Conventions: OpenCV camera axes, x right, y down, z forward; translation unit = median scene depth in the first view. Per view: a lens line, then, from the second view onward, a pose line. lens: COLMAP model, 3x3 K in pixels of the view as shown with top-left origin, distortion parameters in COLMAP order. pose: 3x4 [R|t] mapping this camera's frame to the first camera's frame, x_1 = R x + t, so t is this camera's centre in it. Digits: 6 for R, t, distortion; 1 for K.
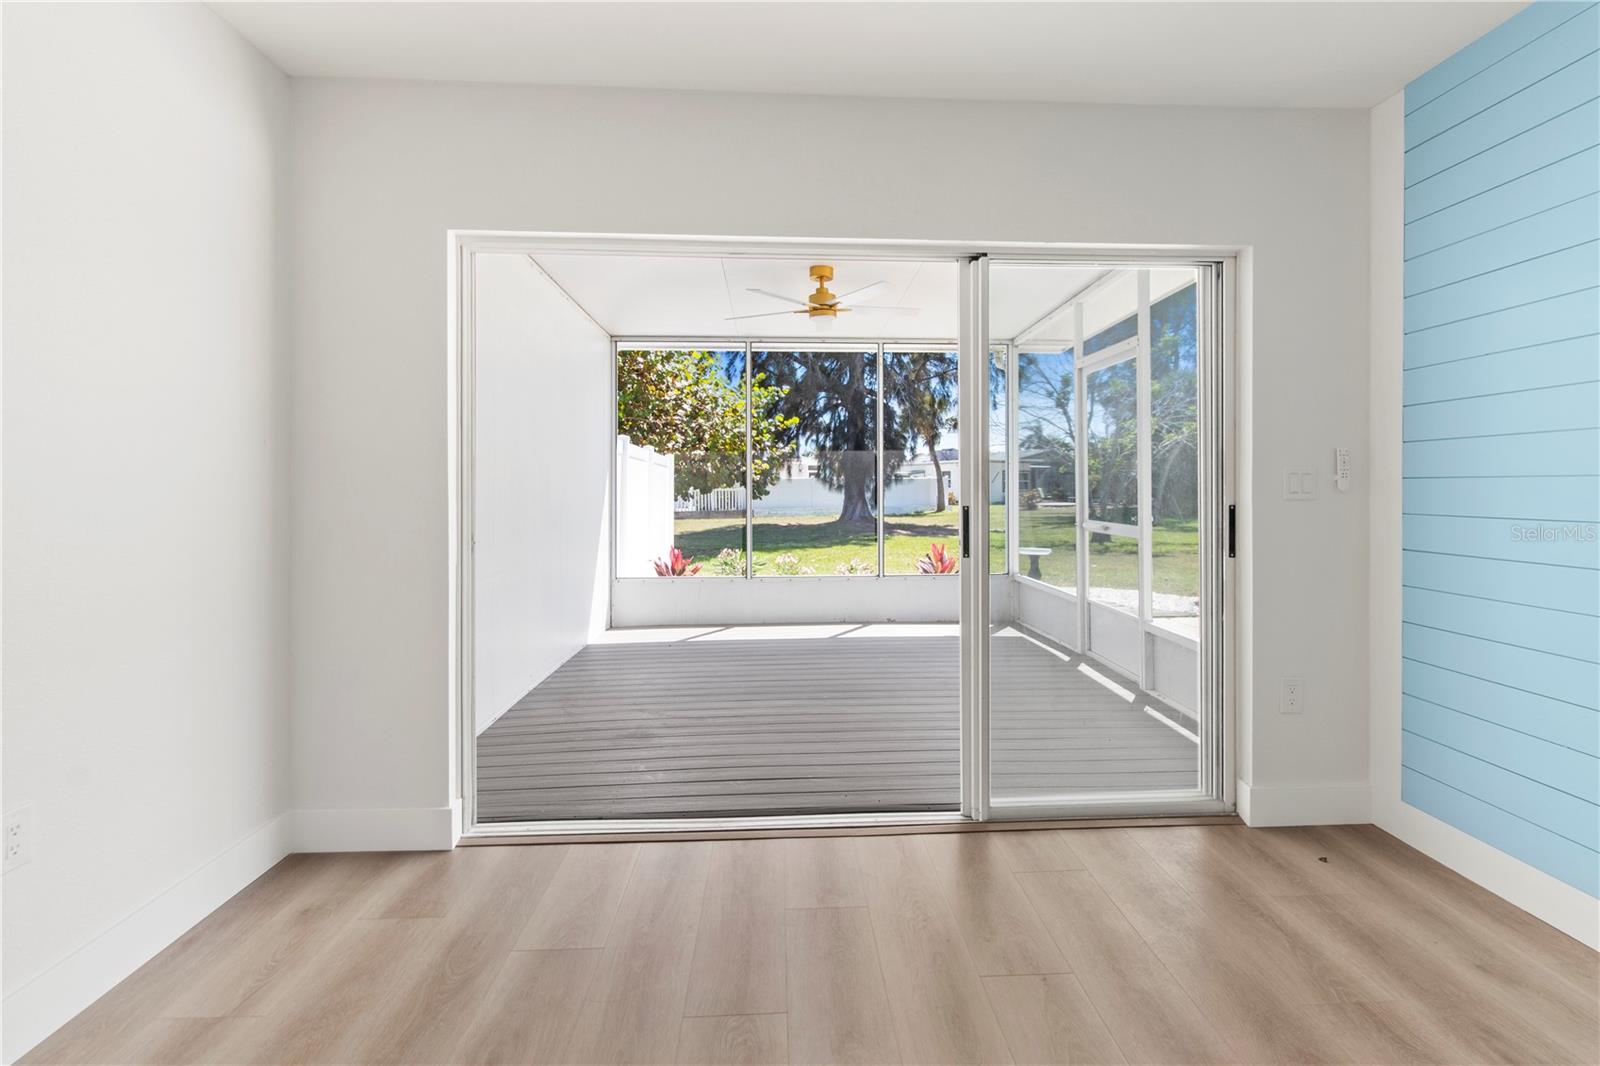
lens RADIAL K [[761.0, 0, 829.4], [0, 761.0, 485.5], [0, 0, 1]] dist [-0.000106, -0.000089]
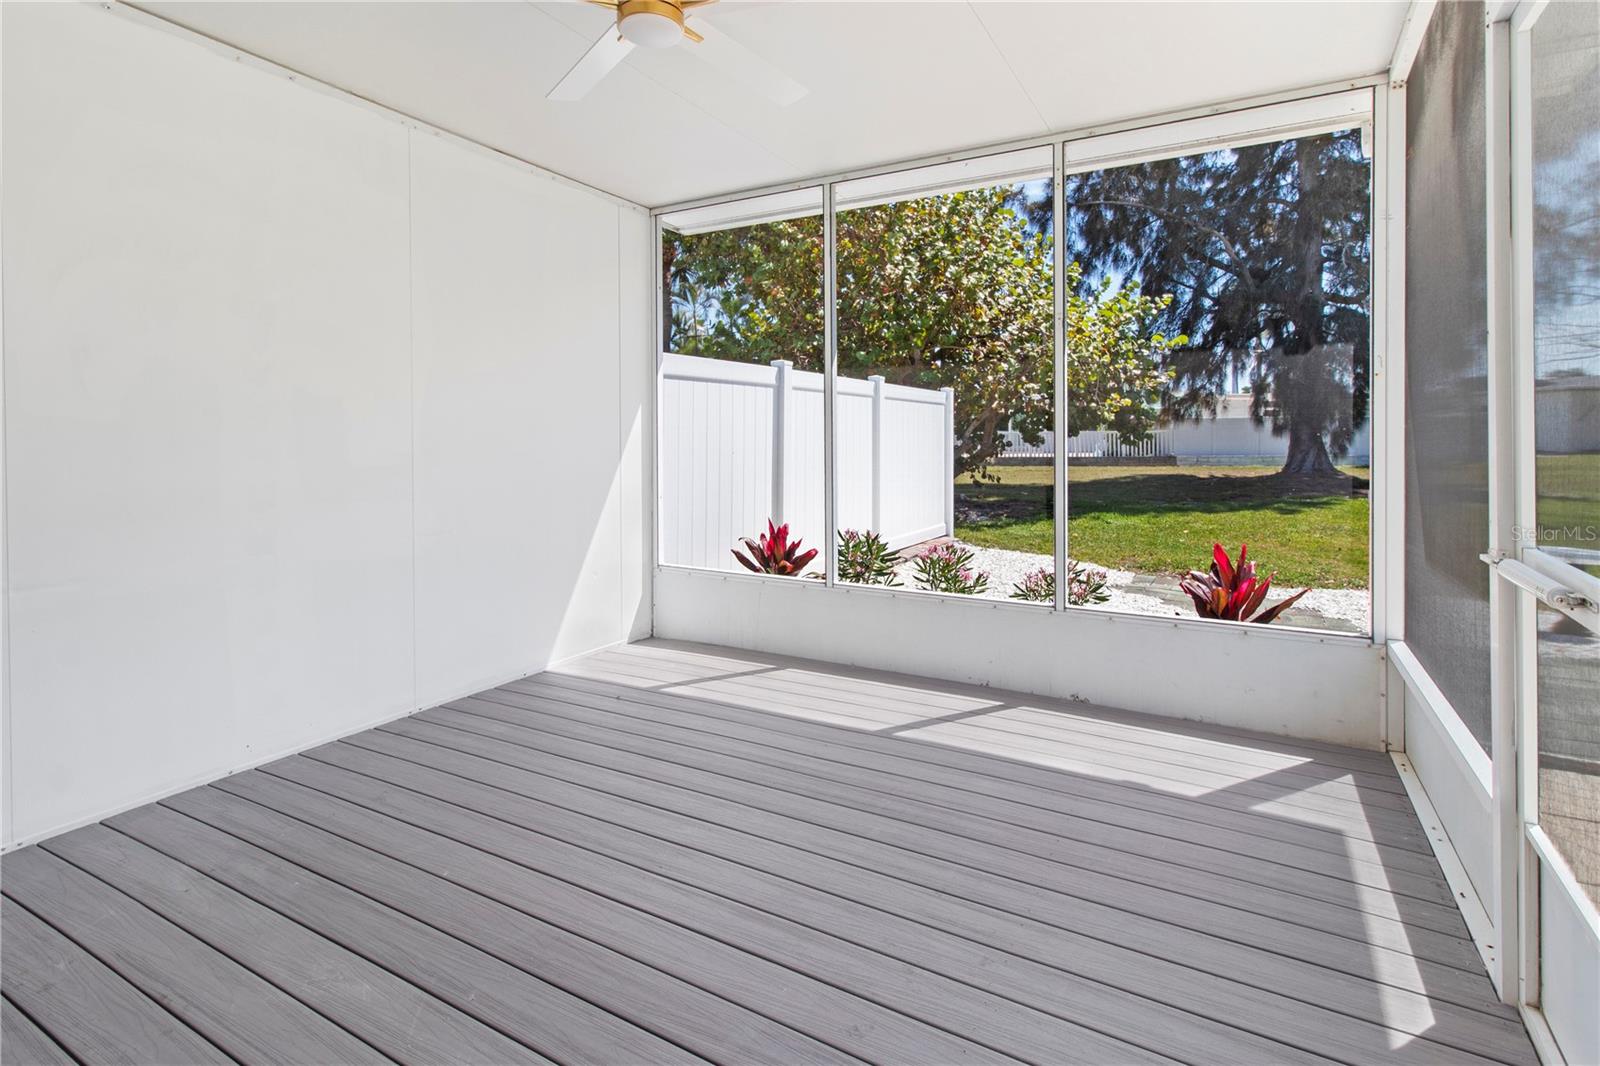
lens RADIAL K [[786.2, 0, 830.8], [0, 786.2, 442.2], [0, 0, 1]] dist [-0.003076, -0.000447]
pose [[0.846275, 0.007039, -0.532700, 0.076736], [0.003315, 0.999824, 0.018479, -0.000664], [0.532736, -0.017405, 0.846102, 0.173254]]
